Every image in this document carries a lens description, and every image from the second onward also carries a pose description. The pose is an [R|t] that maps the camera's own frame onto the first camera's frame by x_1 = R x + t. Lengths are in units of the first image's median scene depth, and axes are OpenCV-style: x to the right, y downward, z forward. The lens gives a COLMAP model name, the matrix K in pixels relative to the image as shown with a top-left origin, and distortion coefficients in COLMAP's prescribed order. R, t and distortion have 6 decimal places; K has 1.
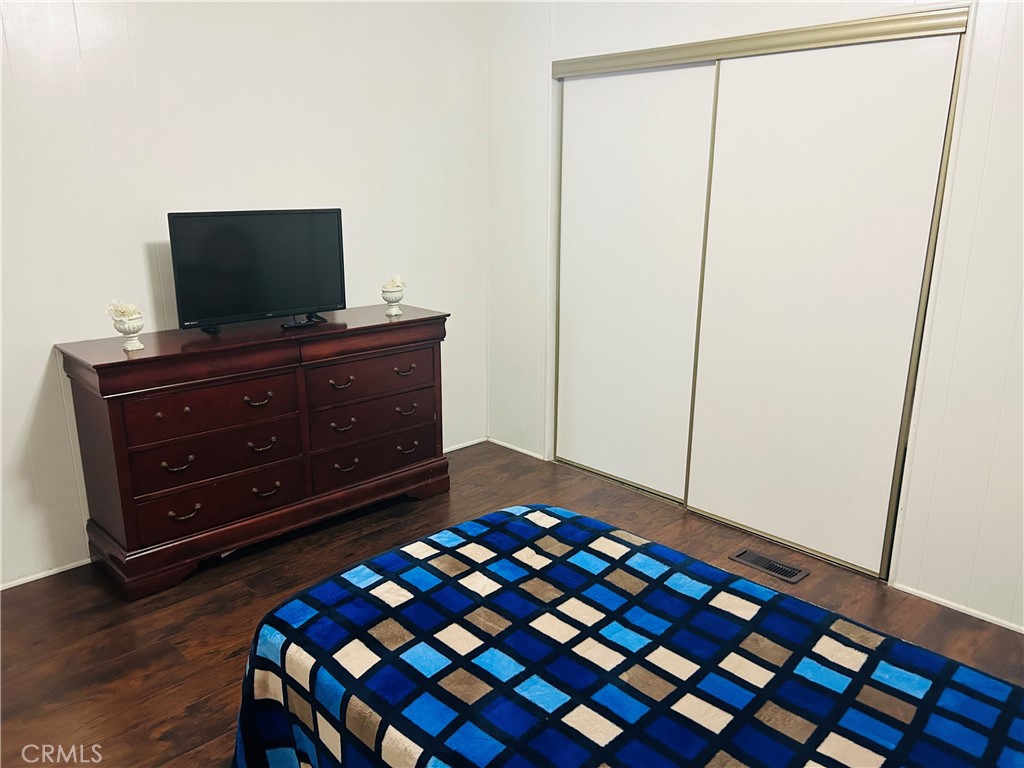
lens RADIAL K [[767.3, 0, 510.1], [0, 767.3, 383.4], [0, 0, 1]] dist [0.049724, -0.036266]
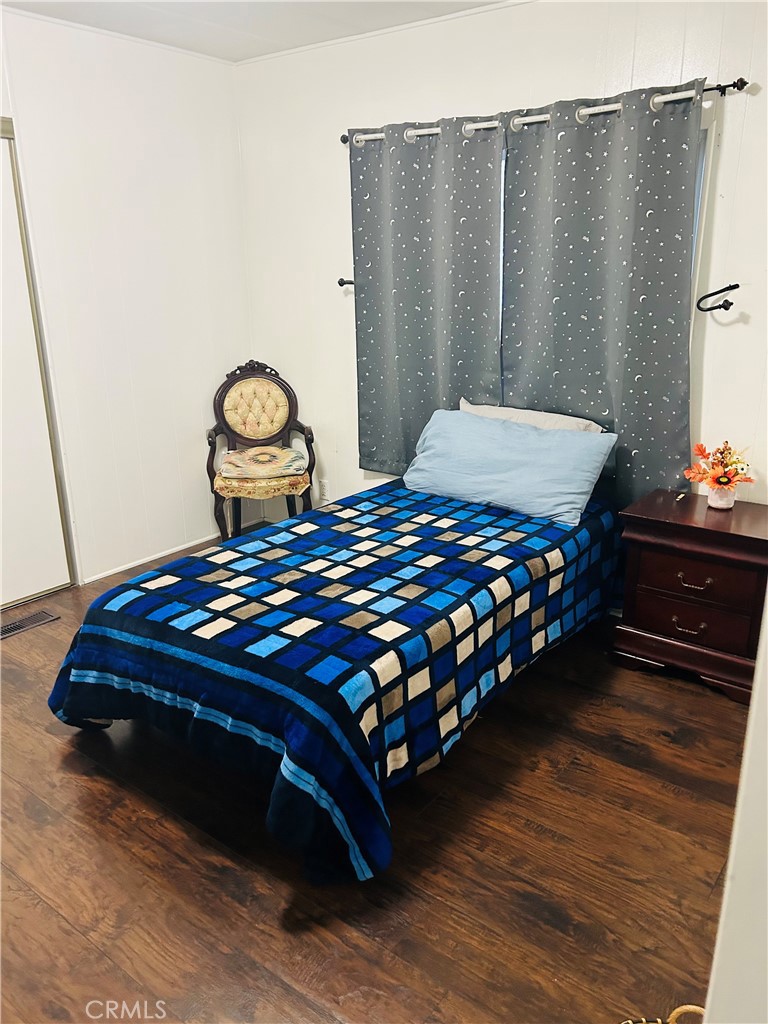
lens RADIAL K [[767.3, 0, 380.1], [0, 767.3, 510.3], [0, 0, 1]] dist [0.049724, -0.036266]
pose [[-0.142484, -0.303934, 0.941978, -1.270063], [0.259986, 0.906779, 0.331902, -0.243983], [-0.955042, 0.292192, -0.050182, 0.961703]]
